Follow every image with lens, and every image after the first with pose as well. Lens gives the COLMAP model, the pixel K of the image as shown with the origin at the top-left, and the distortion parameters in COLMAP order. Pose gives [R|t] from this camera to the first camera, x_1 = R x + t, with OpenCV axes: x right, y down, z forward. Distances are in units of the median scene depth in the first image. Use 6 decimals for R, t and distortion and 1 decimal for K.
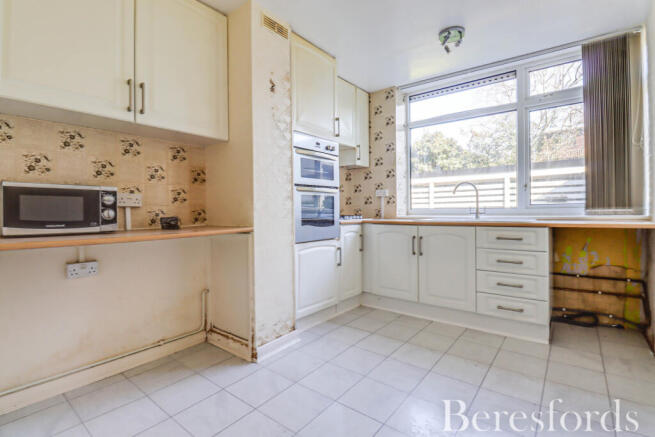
lens RADIAL K [[308.1, 0, 339.5], [0, 308.1, 211.0], [0, 0, 1]] dist [-0.011090, -0.000394]
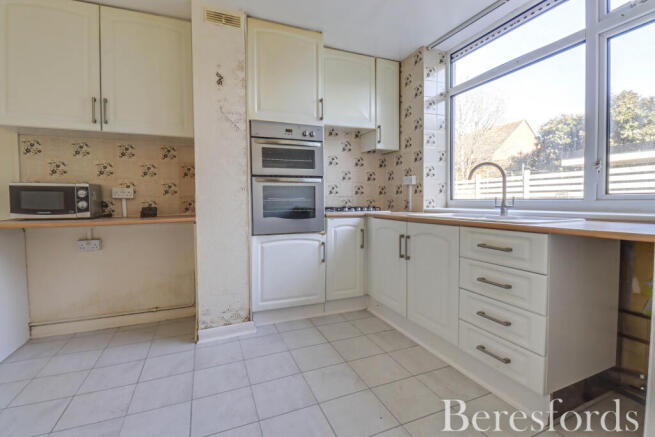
lens RADIAL K [[308.1, 0, 339.5], [0, 308.1, 211.0], [0, 0, 1]] dist [-0.011090, -0.000394]
pose [[0.873343, 0.021327, -0.486639, 0.562560], [-0.003174, 0.999269, 0.038096, -0.010520], [0.487096, -0.031726, 0.872772, 0.265383]]
